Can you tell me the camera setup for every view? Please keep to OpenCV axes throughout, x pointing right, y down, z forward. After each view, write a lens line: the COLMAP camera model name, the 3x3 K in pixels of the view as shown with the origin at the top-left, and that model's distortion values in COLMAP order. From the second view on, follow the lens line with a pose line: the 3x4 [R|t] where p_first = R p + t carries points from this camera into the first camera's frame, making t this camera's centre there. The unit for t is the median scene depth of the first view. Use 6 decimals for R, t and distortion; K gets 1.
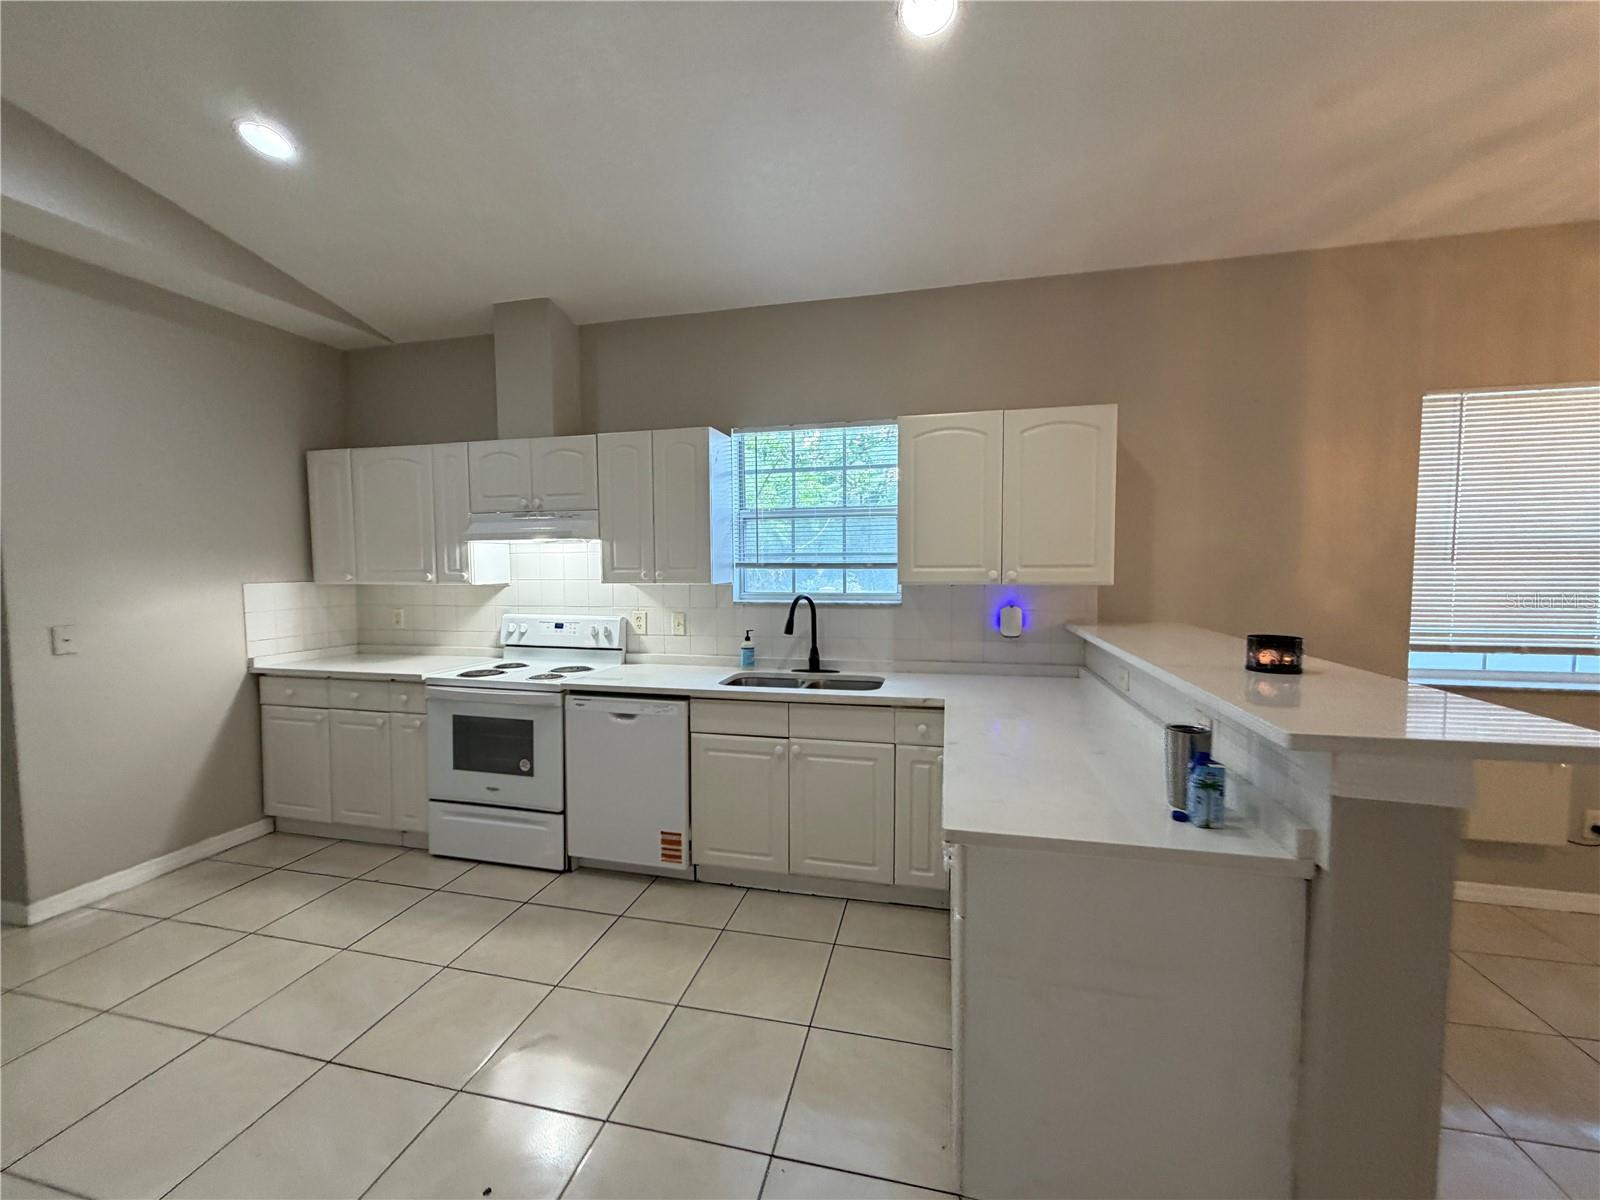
lens RADIAL K [[629.8, 0, 800.0], [0, 629.8, 600.0], [0, 0, 1]] dist [0.000734, -0.000215]
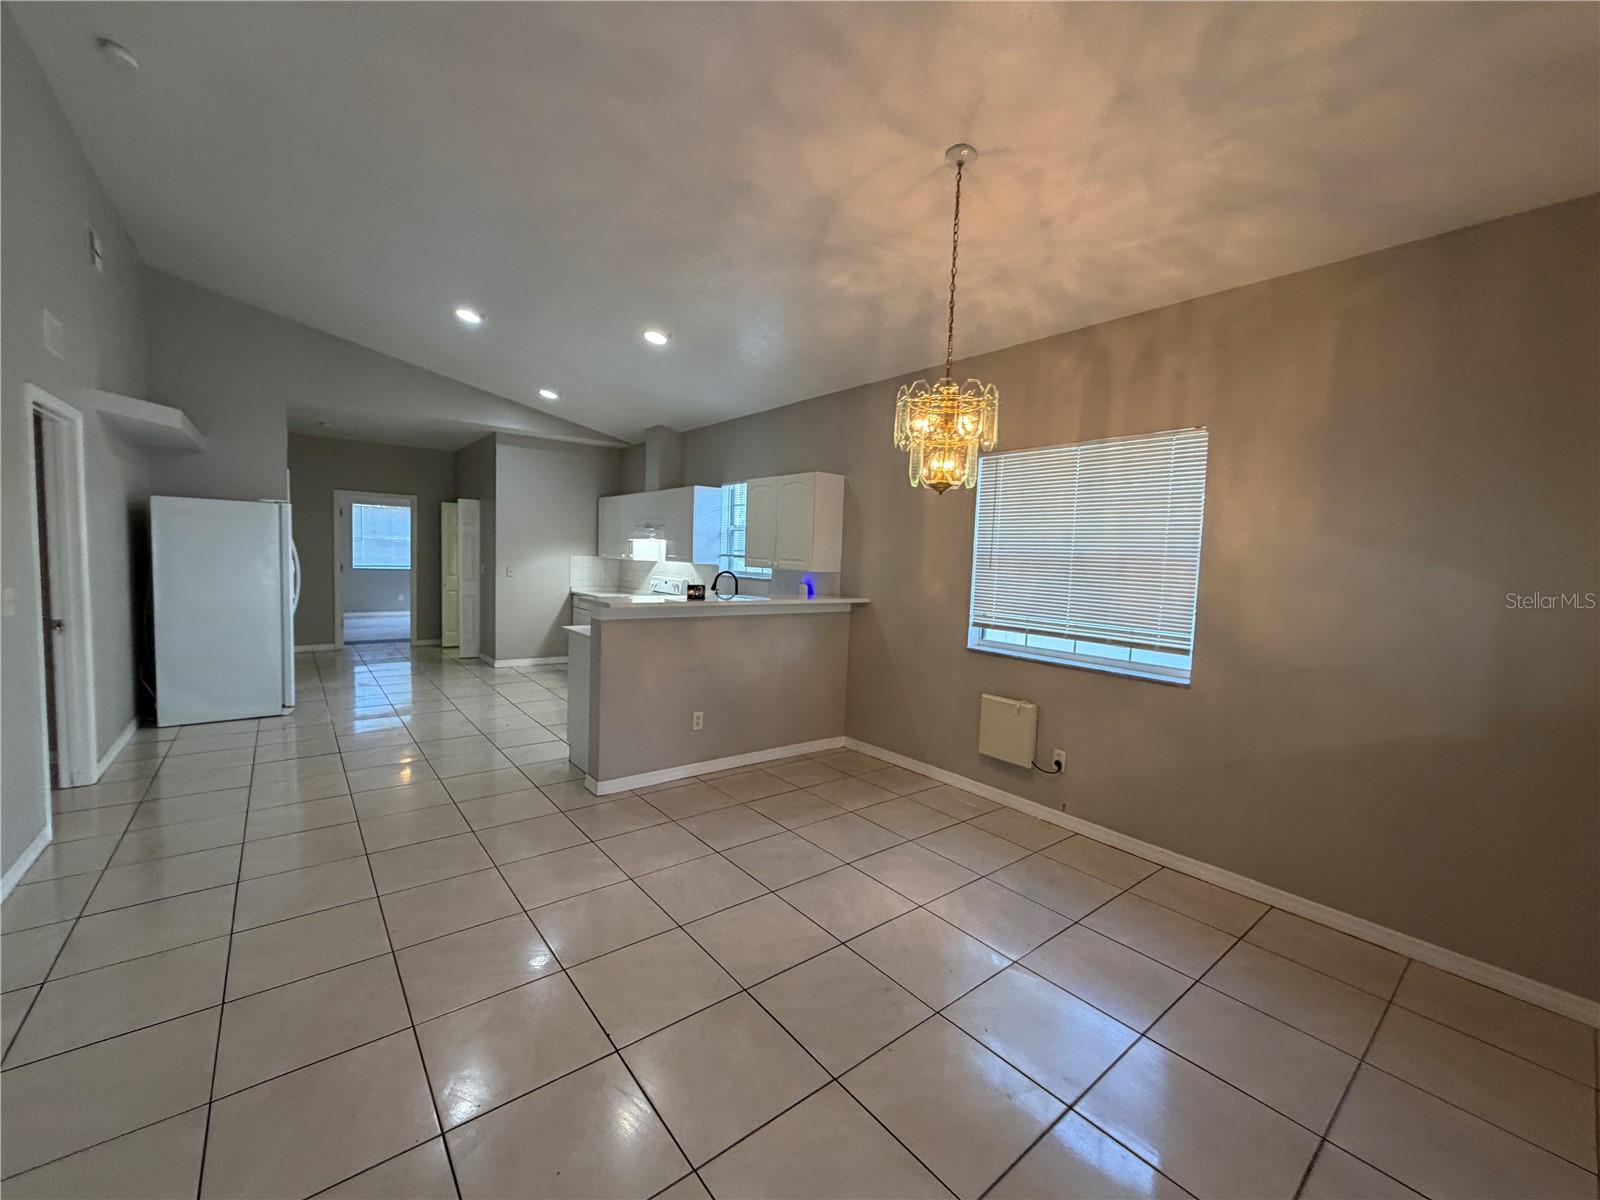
lens RADIAL K [[629.8, 0, 800.0], [0, 629.8, 600.0], [0, 0, 1]] dist [0.000734, -0.000215]
pose [[0.790423, 0.079520, -0.607377, 1.317639], [-0.078534, 0.996511, 0.028266, 0.007296], [0.607506, 0.025358, 0.793910, -0.374869]]
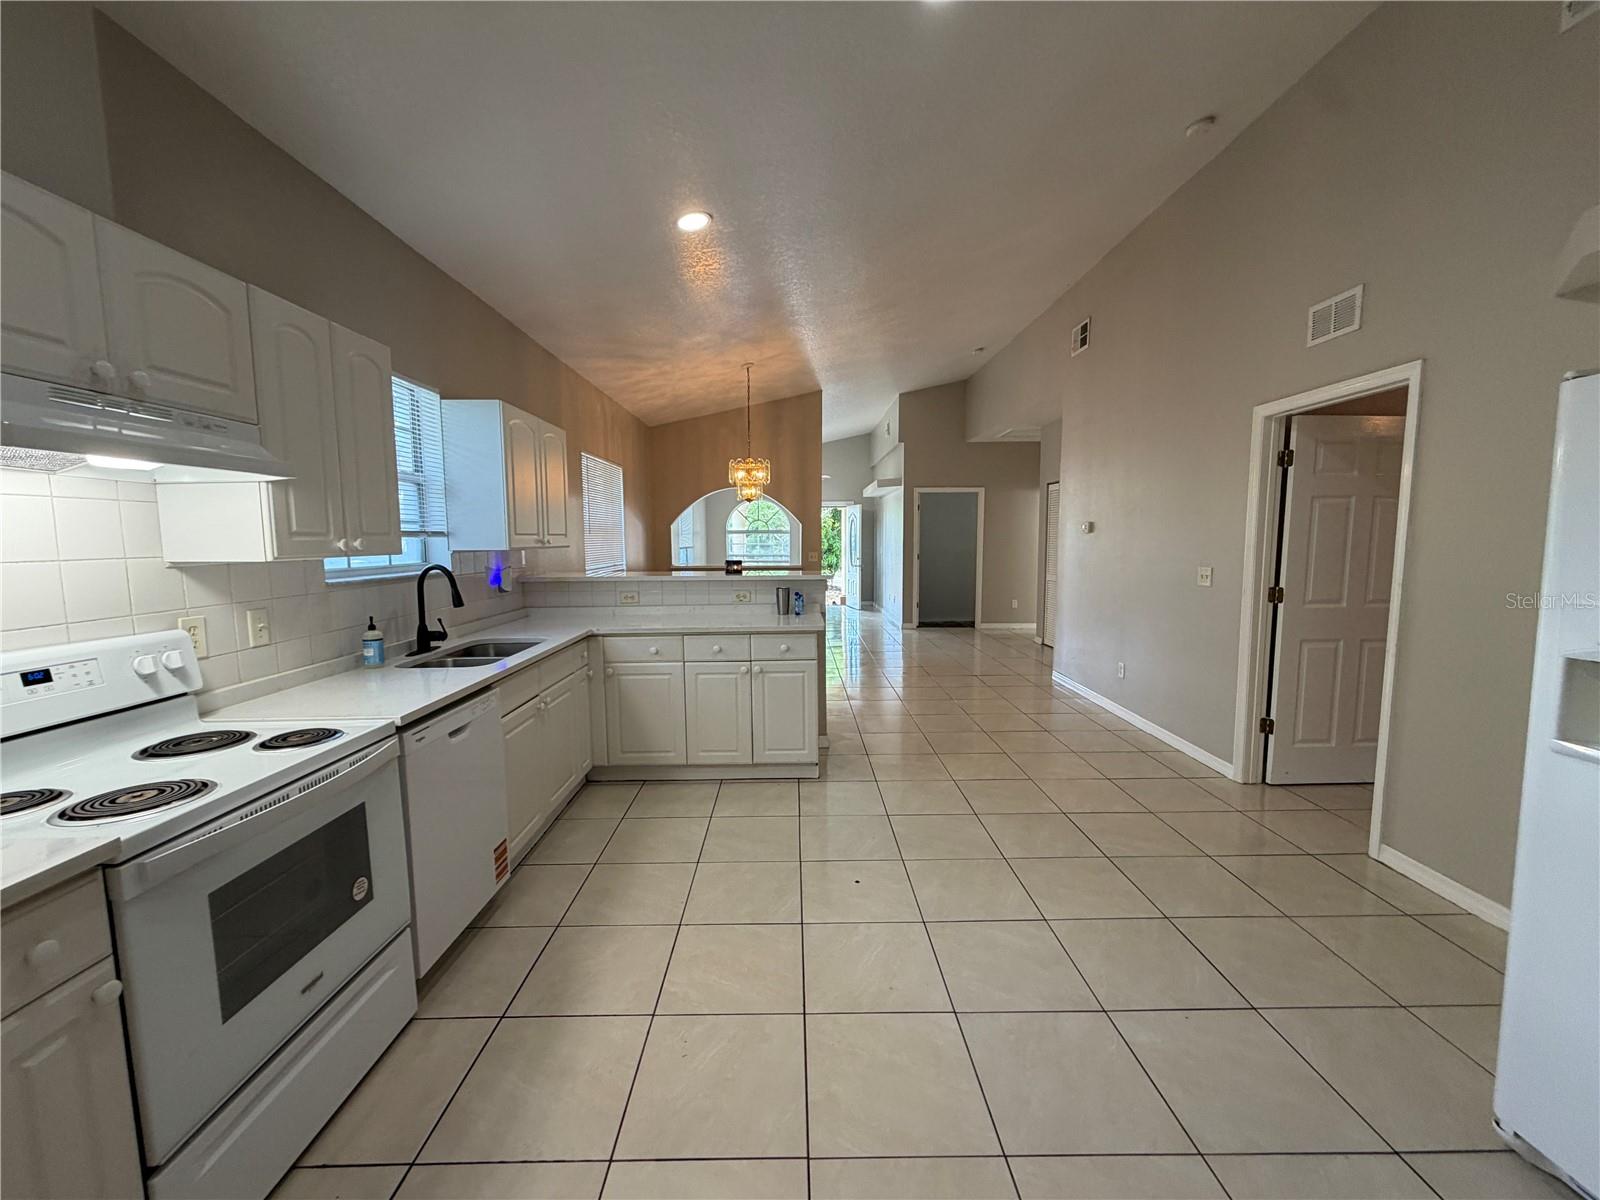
lens RADIAL K [[629.8, 0, 800.0], [0, 629.8, 600.0], [0, 0, 1]] dist [0.000734, -0.000215]
pose [[-0.233360, -0.090392, 0.968180, -0.975282], [0.065062, 0.991987, 0.108296, -0.021560], [-0.970211, 0.088263, -0.225609, 0.685318]]
